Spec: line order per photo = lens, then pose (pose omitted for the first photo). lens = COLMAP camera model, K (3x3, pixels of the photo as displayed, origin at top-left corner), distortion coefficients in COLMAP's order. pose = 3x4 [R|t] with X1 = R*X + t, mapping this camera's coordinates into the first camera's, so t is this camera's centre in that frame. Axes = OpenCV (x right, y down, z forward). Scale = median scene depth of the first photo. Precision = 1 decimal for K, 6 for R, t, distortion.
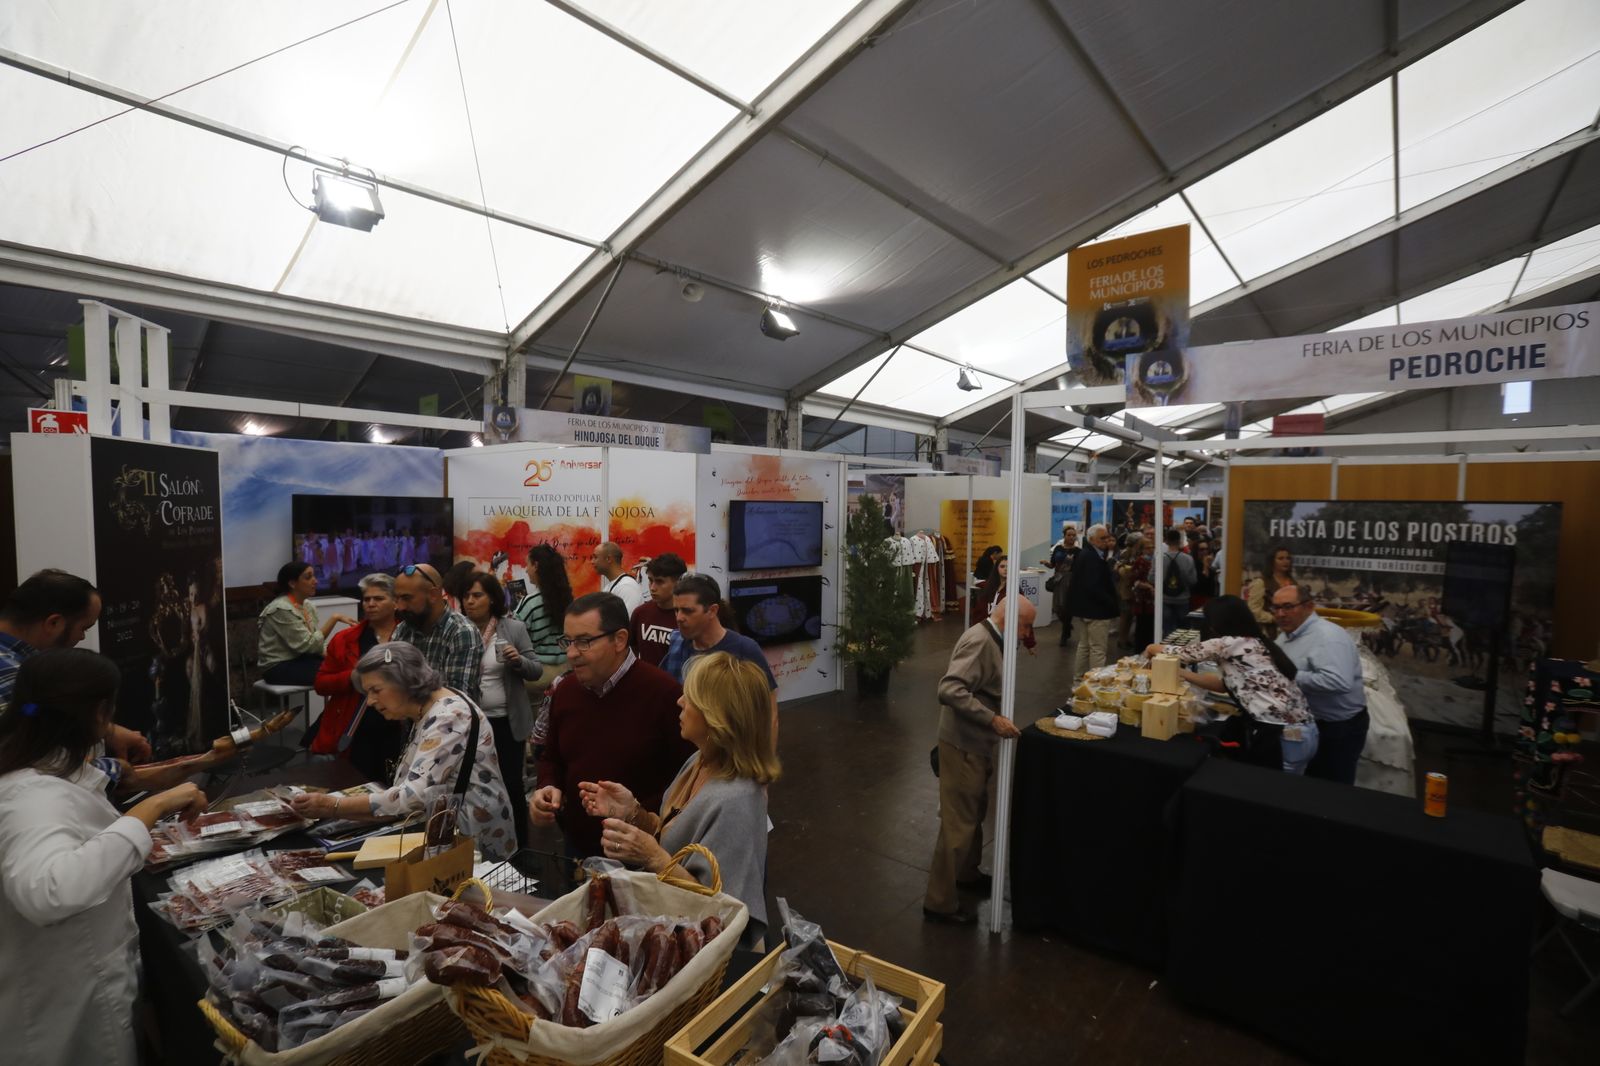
lens RADIAL K [[732.9, 0, 791.2], [0, 732.9, 541.4], [0, 0, 1]] dist [-0.063828, 0.021165]
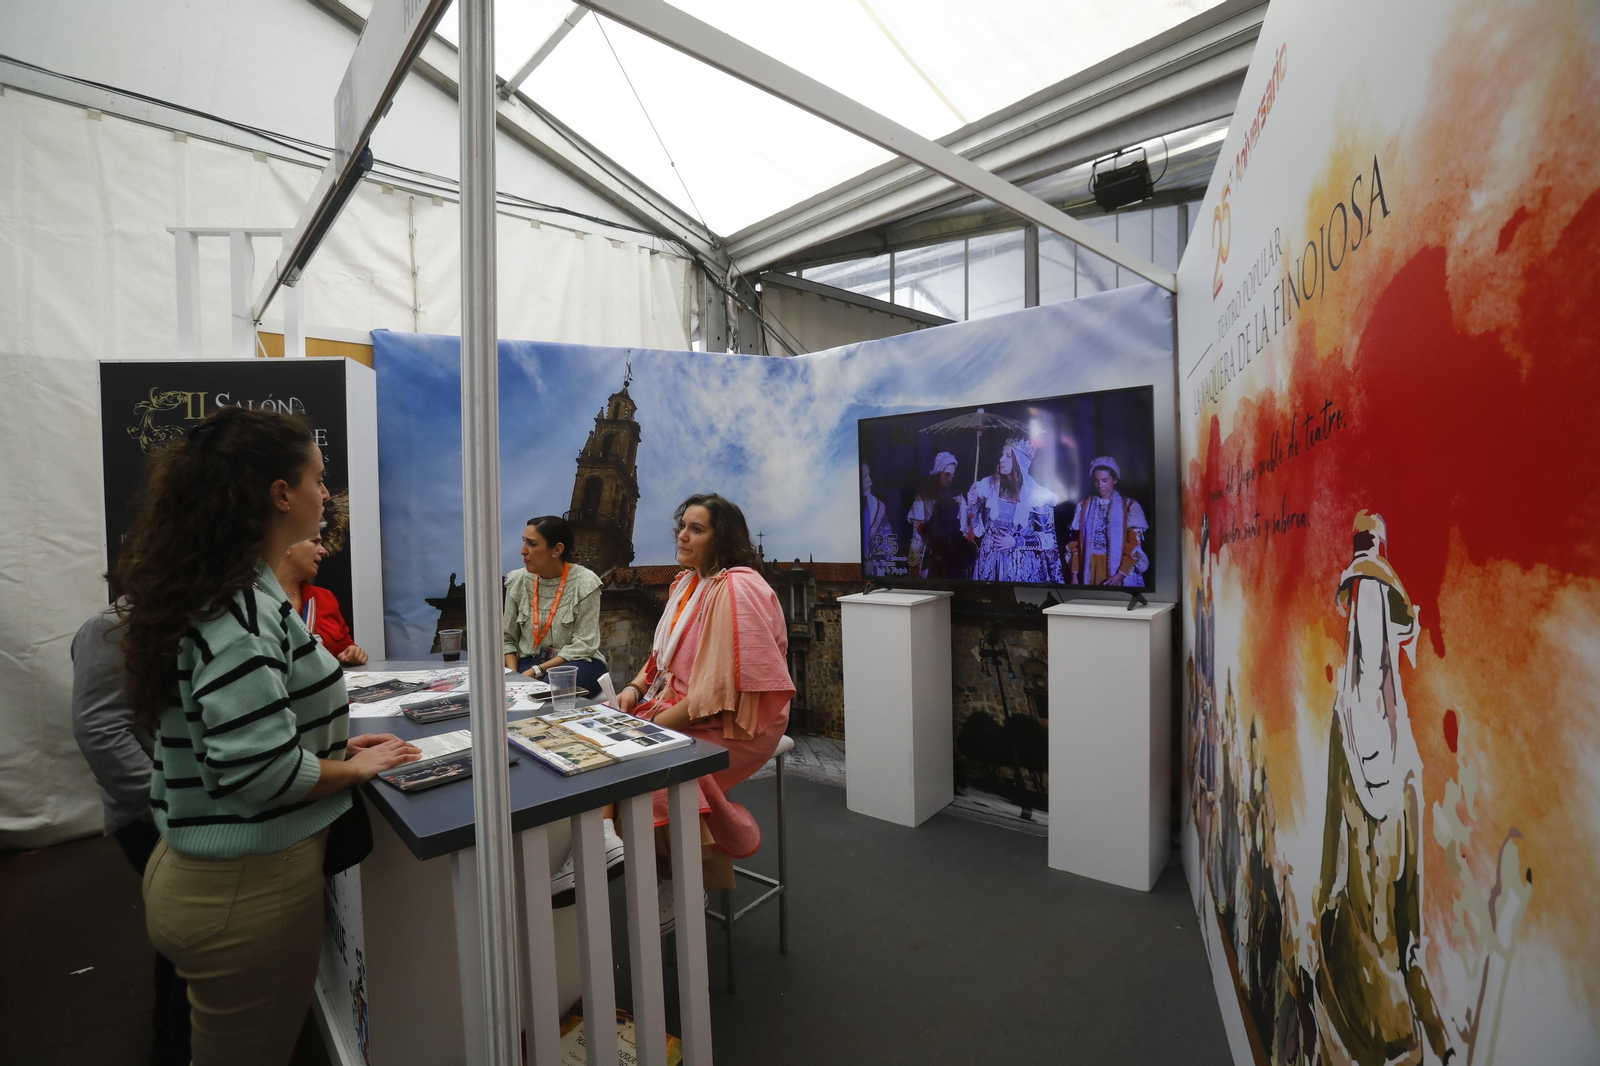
lens RADIAL K [[732.9, 0, 791.2], [0, 732.9, 541.4], [0, 0, 1]] dist [-0.063828, 0.021165]
pose [[-0.108144, 0.013056, -0.994049, -0.088764], [-0.024058, 0.999587, 0.015746, 0.057285], [0.993844, 0.025618, -0.107785, 1.807049]]
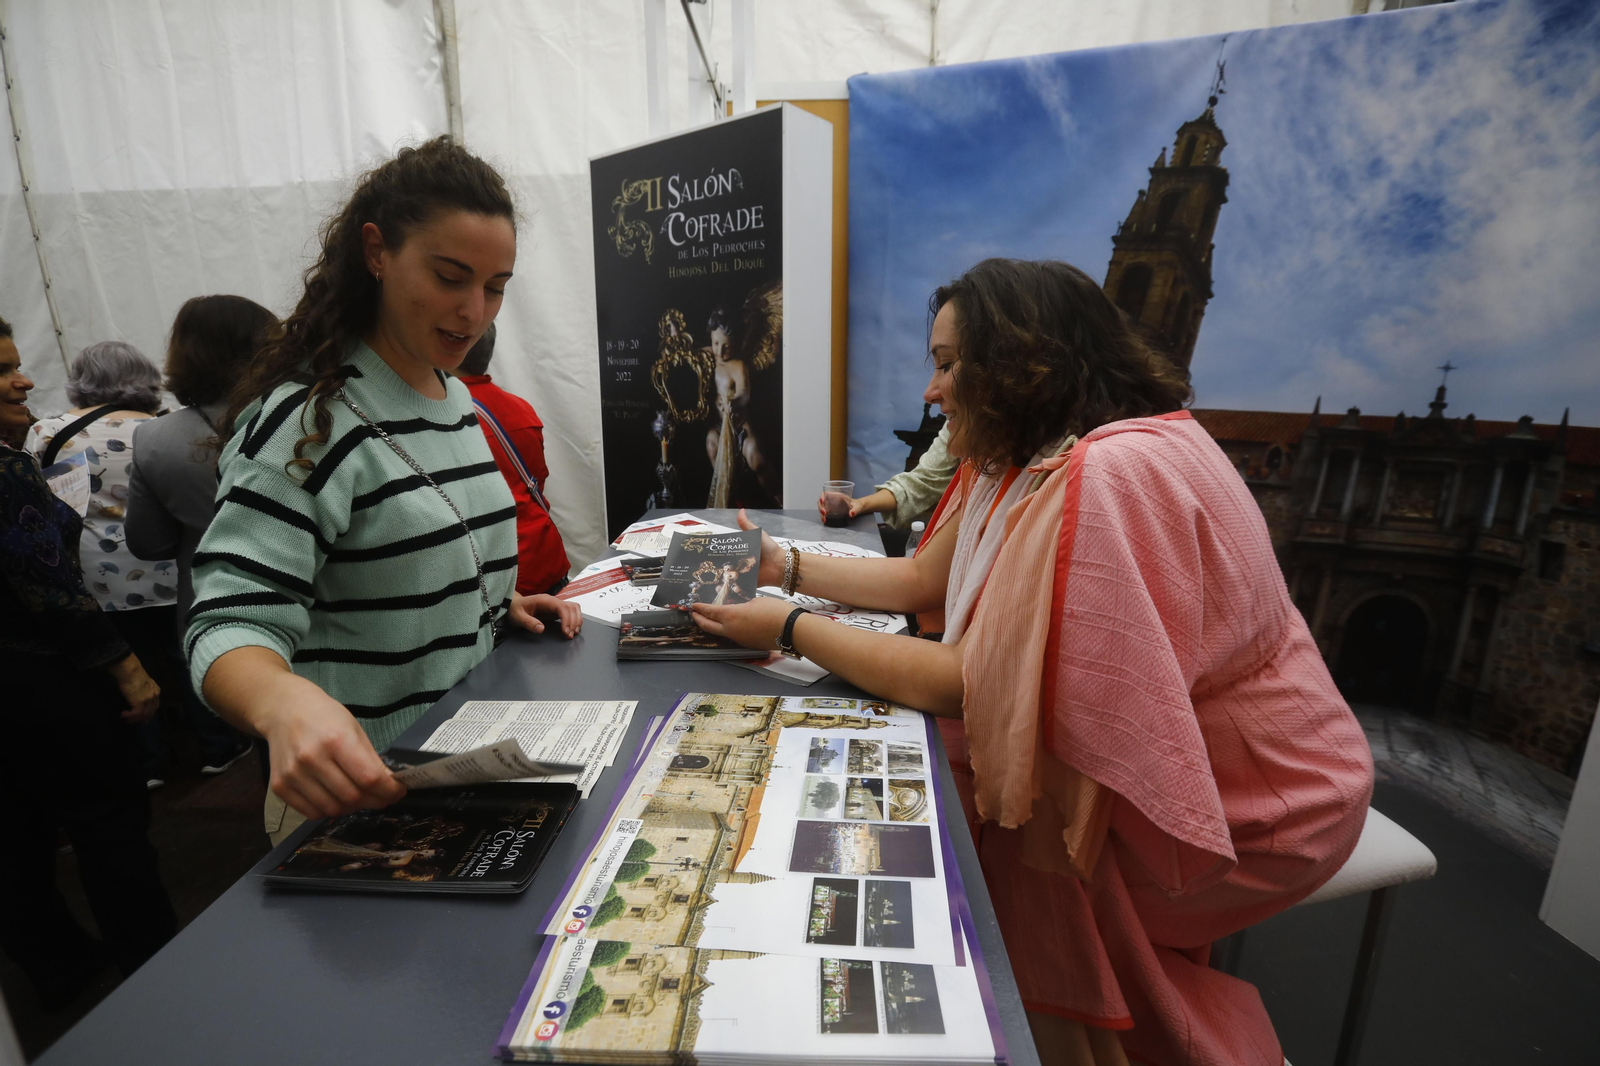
lens RADIAL K [[732.9, 0, 791.2], [0, 732.9, 541.4], [0, 0, 1]] dist [-0.063828, 0.021165]
pose [[-0.776516, 0.135056, -0.615453, -0.455498], [-0.038037, 0.964930, 0.259737, 0.078827], [0.628948, 0.225100, -0.744147, 1.755551]]
